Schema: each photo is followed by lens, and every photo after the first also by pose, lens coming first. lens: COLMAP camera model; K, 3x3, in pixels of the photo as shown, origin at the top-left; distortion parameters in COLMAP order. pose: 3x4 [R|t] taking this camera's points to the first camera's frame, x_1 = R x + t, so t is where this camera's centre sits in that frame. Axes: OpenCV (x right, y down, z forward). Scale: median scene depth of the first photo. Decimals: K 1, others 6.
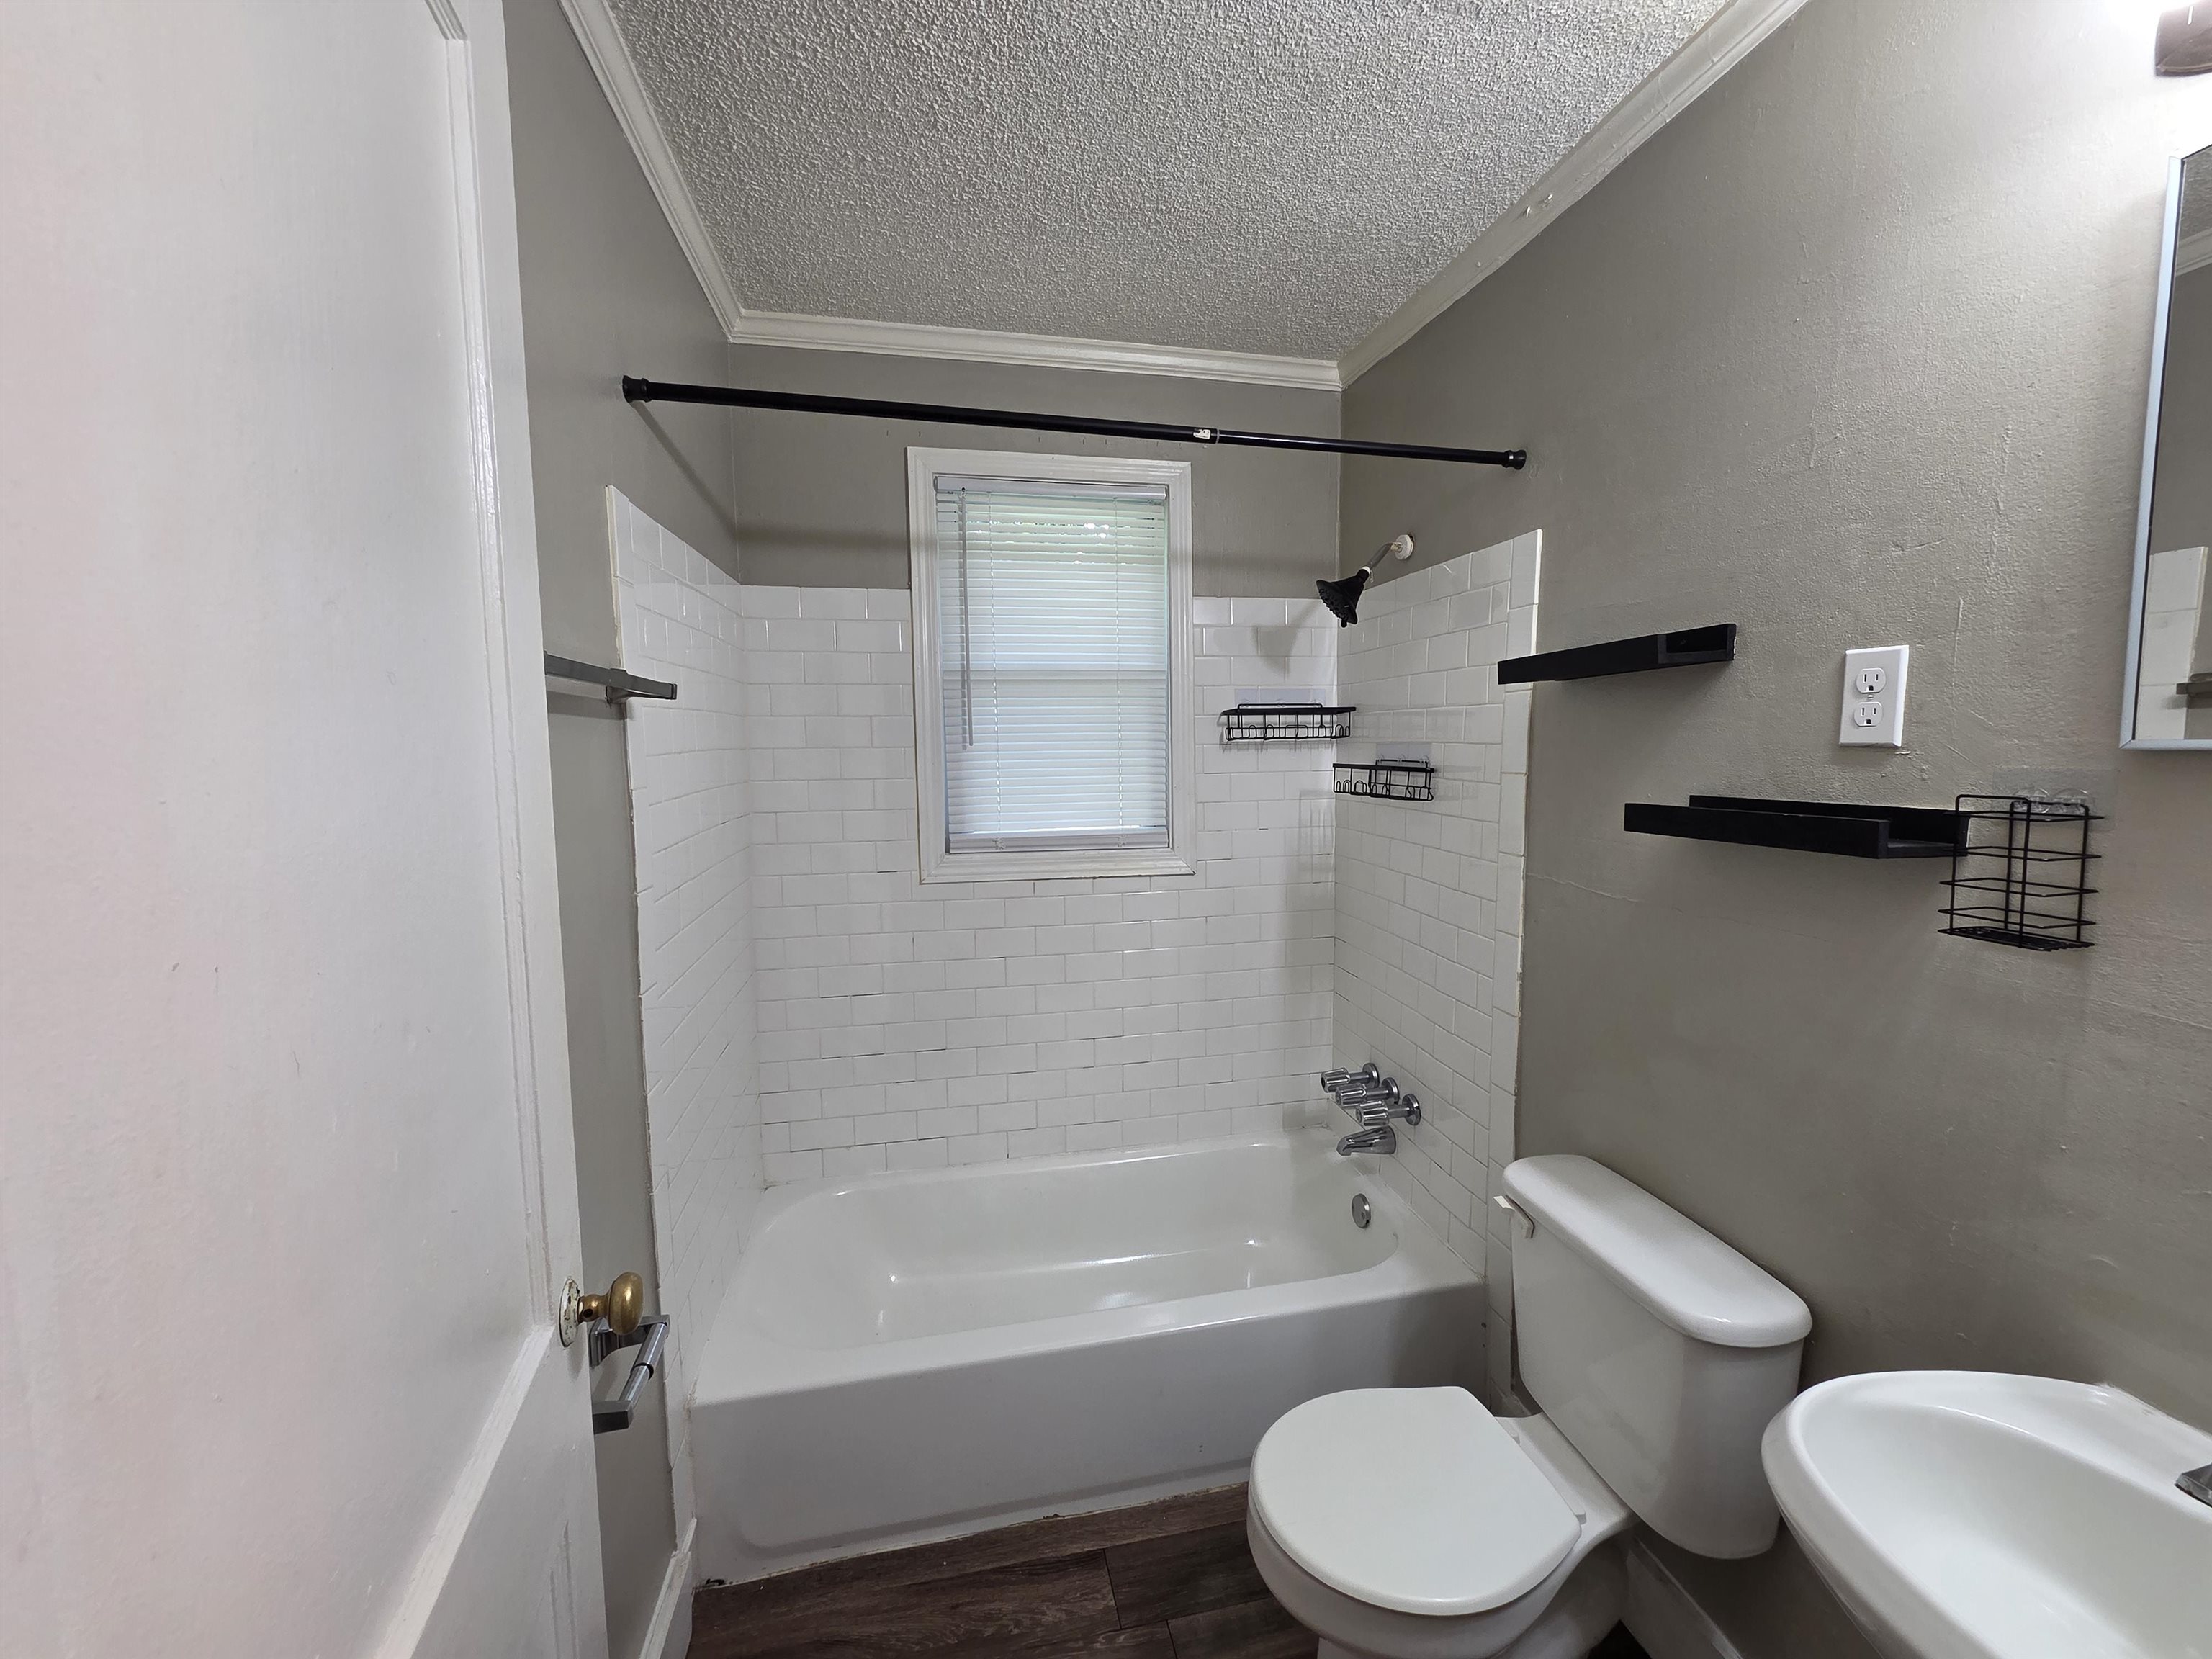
lens RADIAL K [[892.6, 0, 1124.2], [0, 892.6, 822.6], [0, 0, 1]] dist [-0.006370, -0.000407]
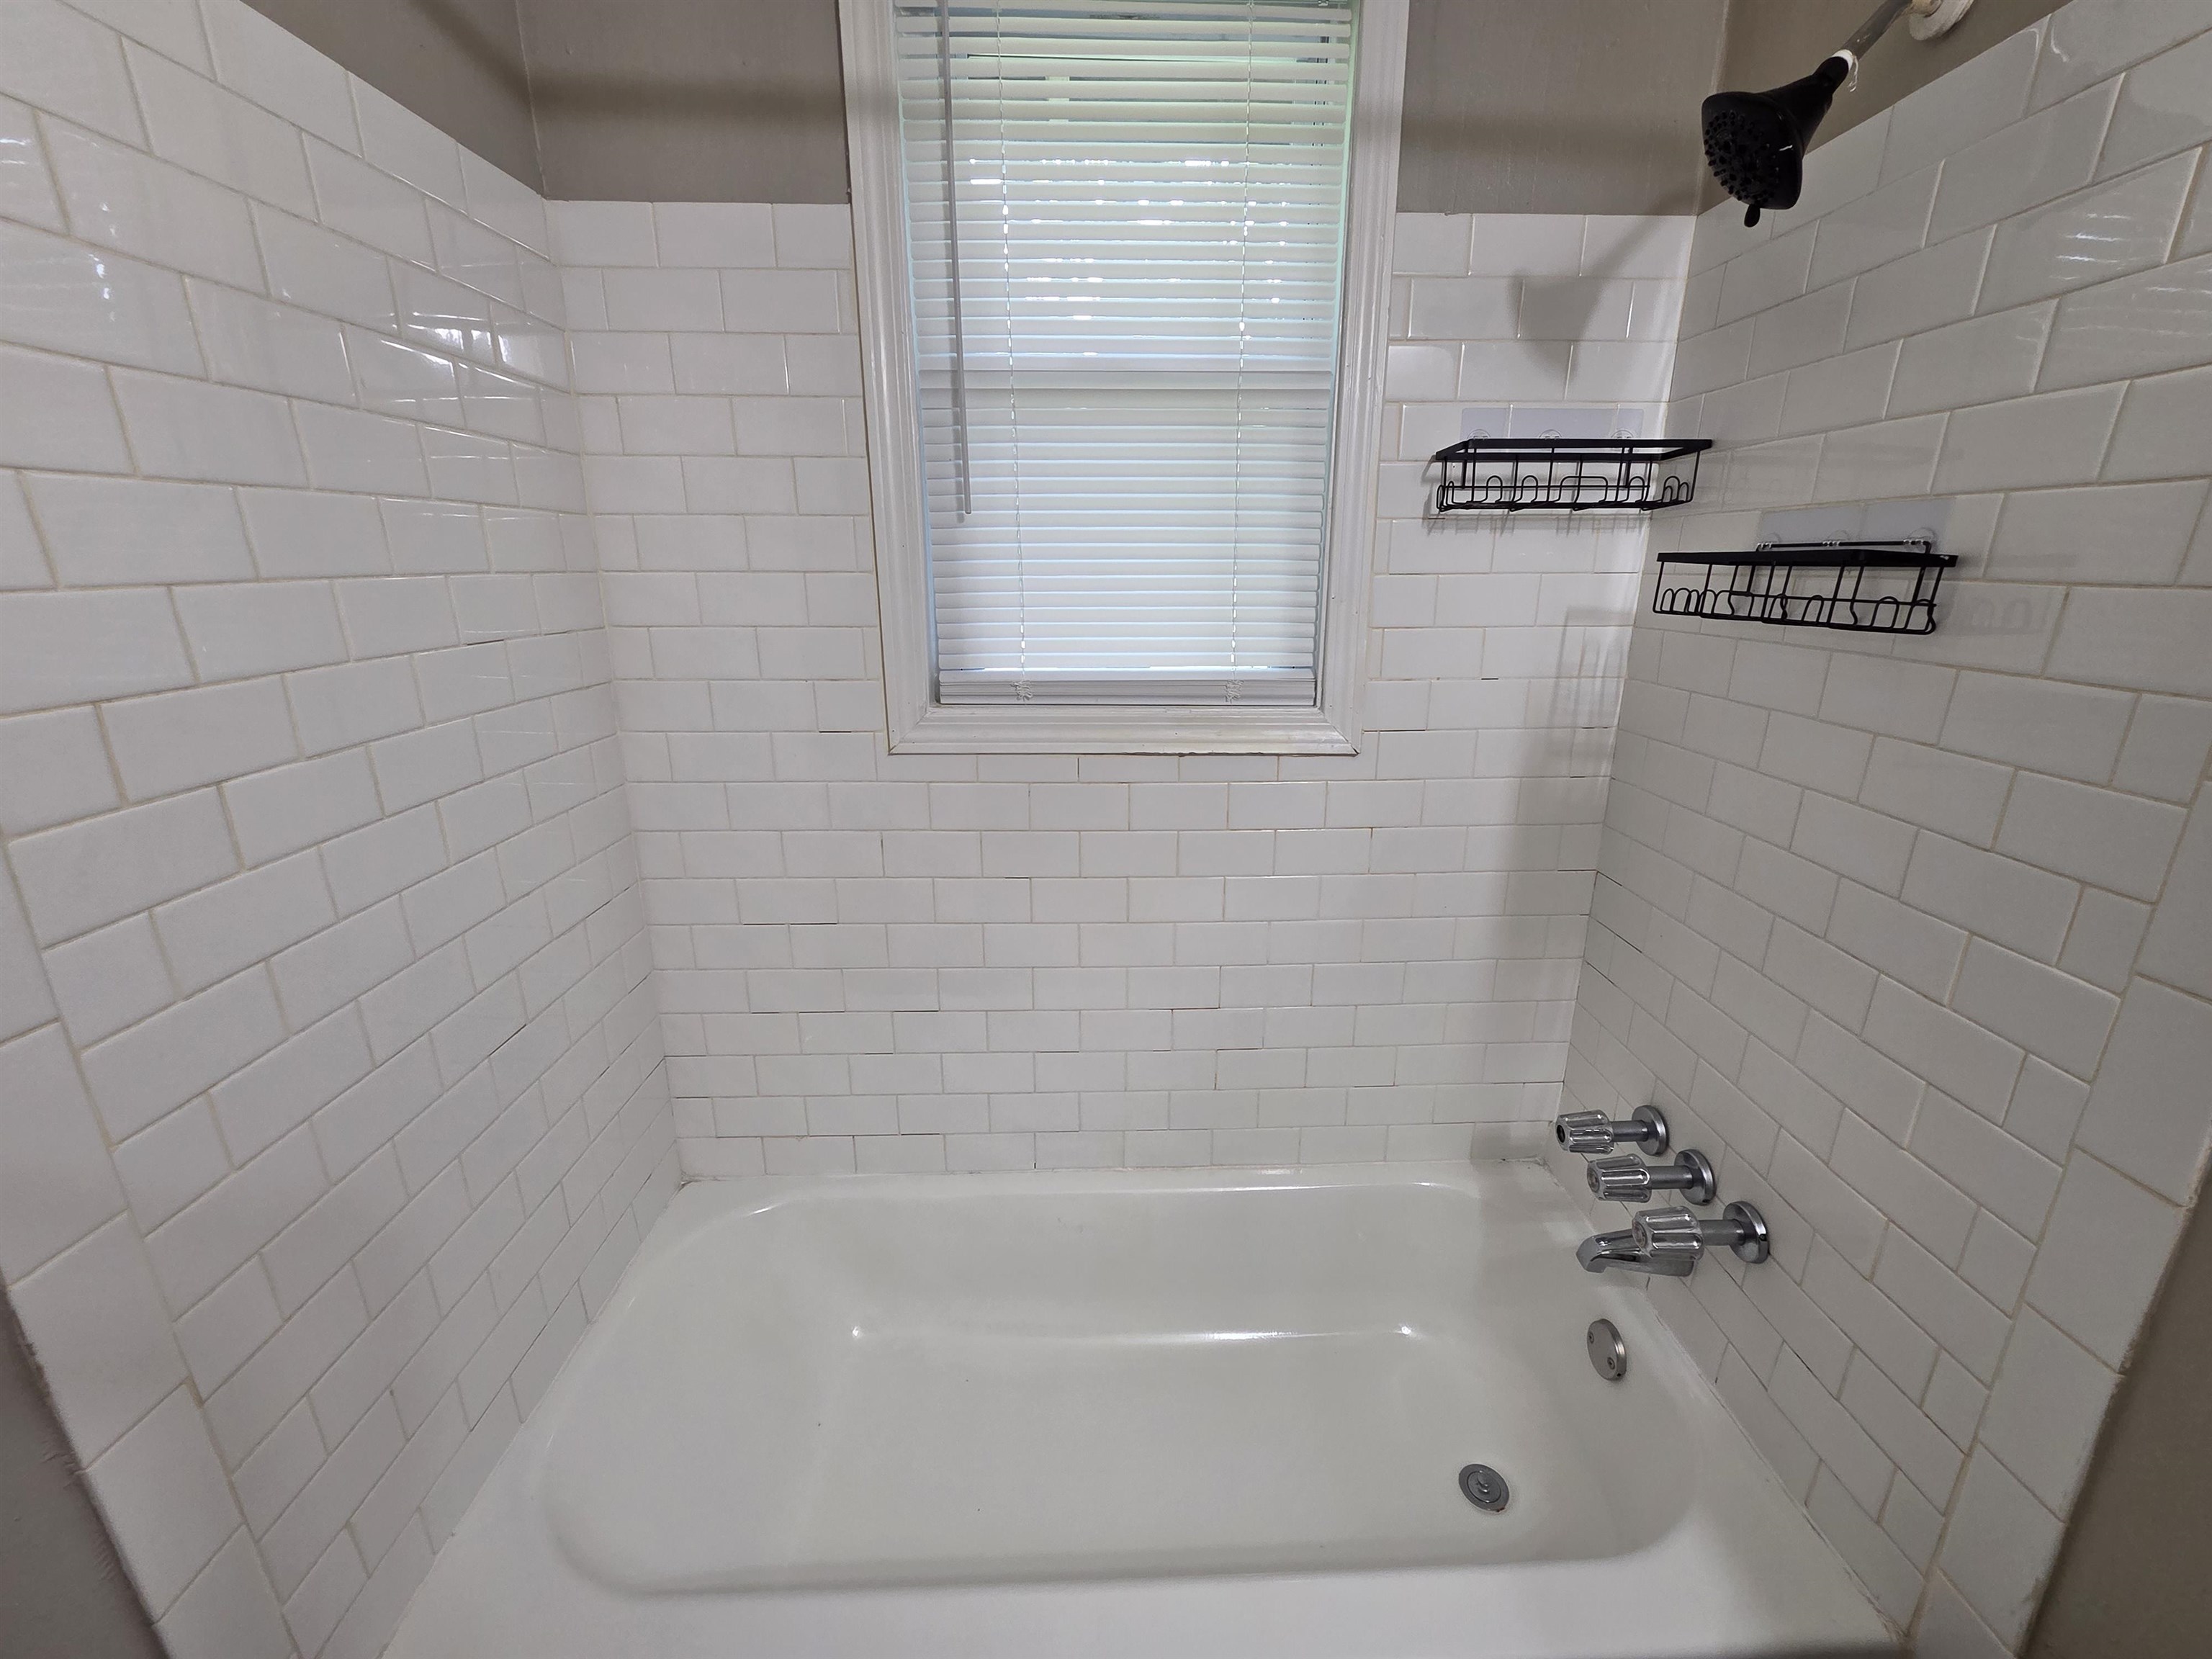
lens RADIAL K [[892.6, 0, 1120.6], [0, 892.6, 821.0], [0, 0, 1]] dist [-0.006370, -0.000407]
pose [[0.984098, 0.059160, -0.167482, 0.039460], [-0.026367, 0.981113, 0.191628, -0.008797], [0.175656, -0.184165, 0.967072, 0.587253]]
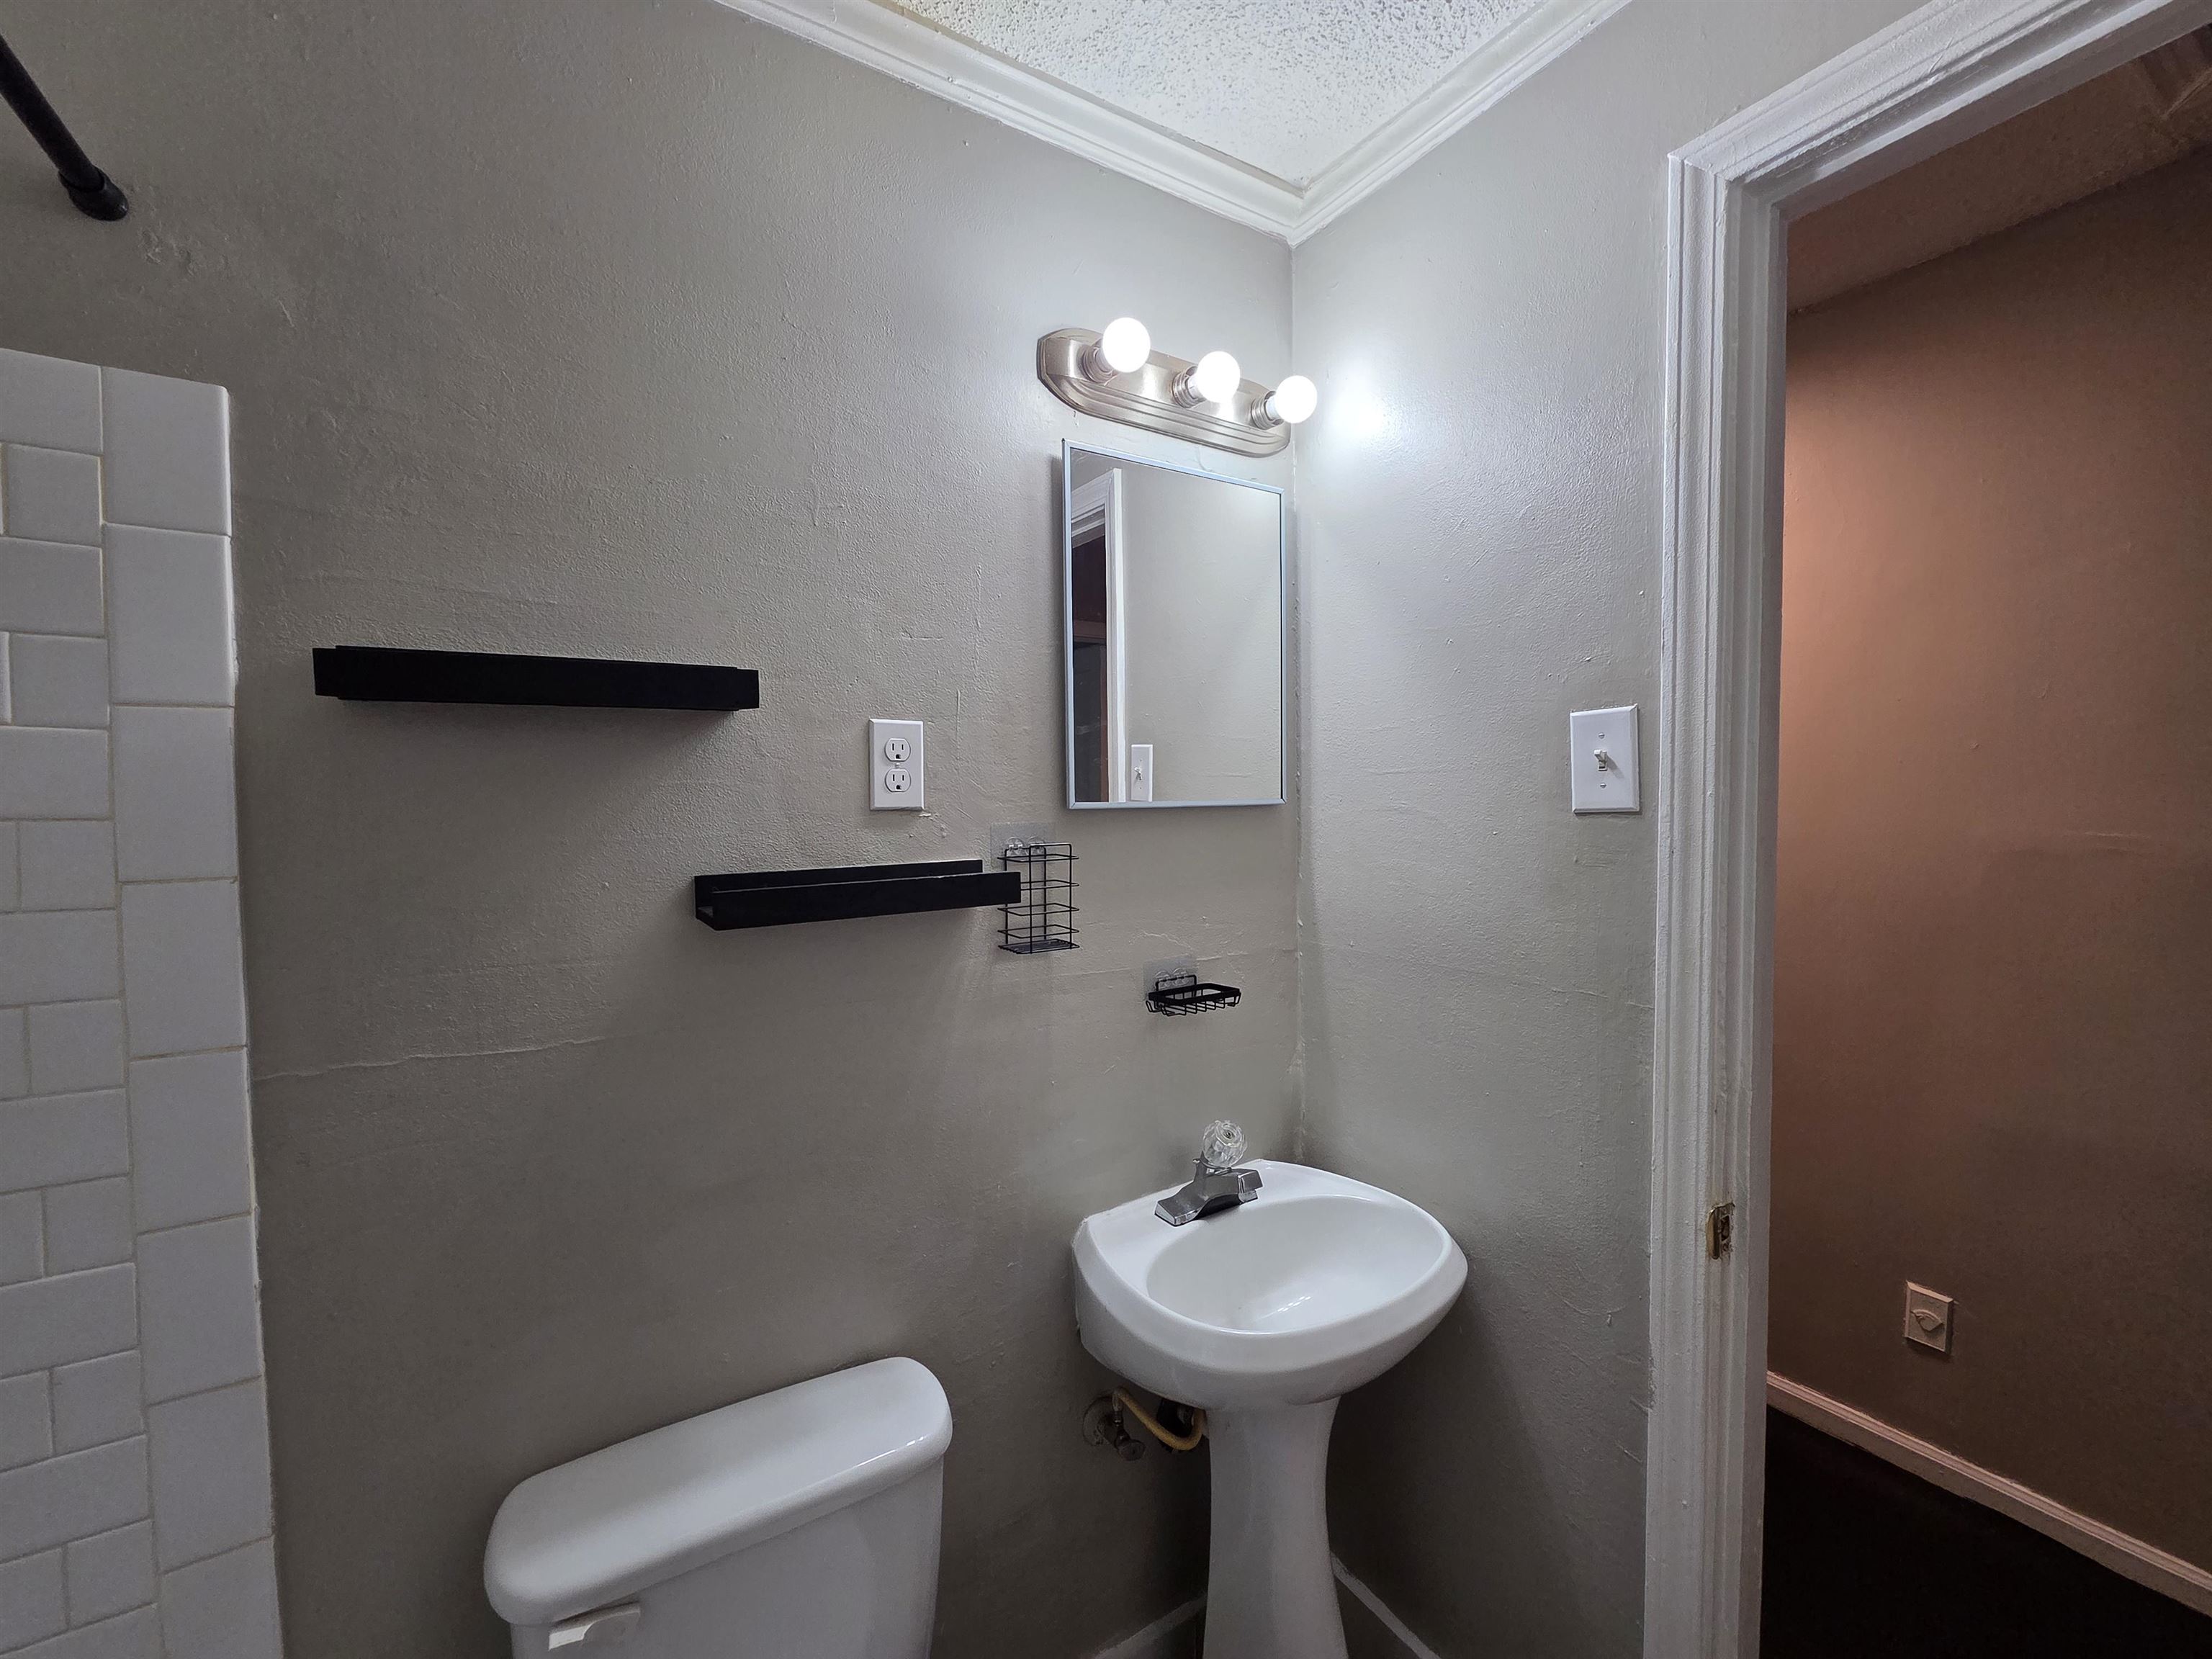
lens RADIAL K [[892.6, 0, 1121.0], [0, 892.6, 827.4], [0, 0, 1]] dist [-0.006370, -0.000407]
pose [[-0.357020, -0.022096, 0.933835, -0.174477], [0.093428, 0.993862, 0.059236, -0.065137], [-0.929413, 0.108394, -0.352764, 0.713952]]
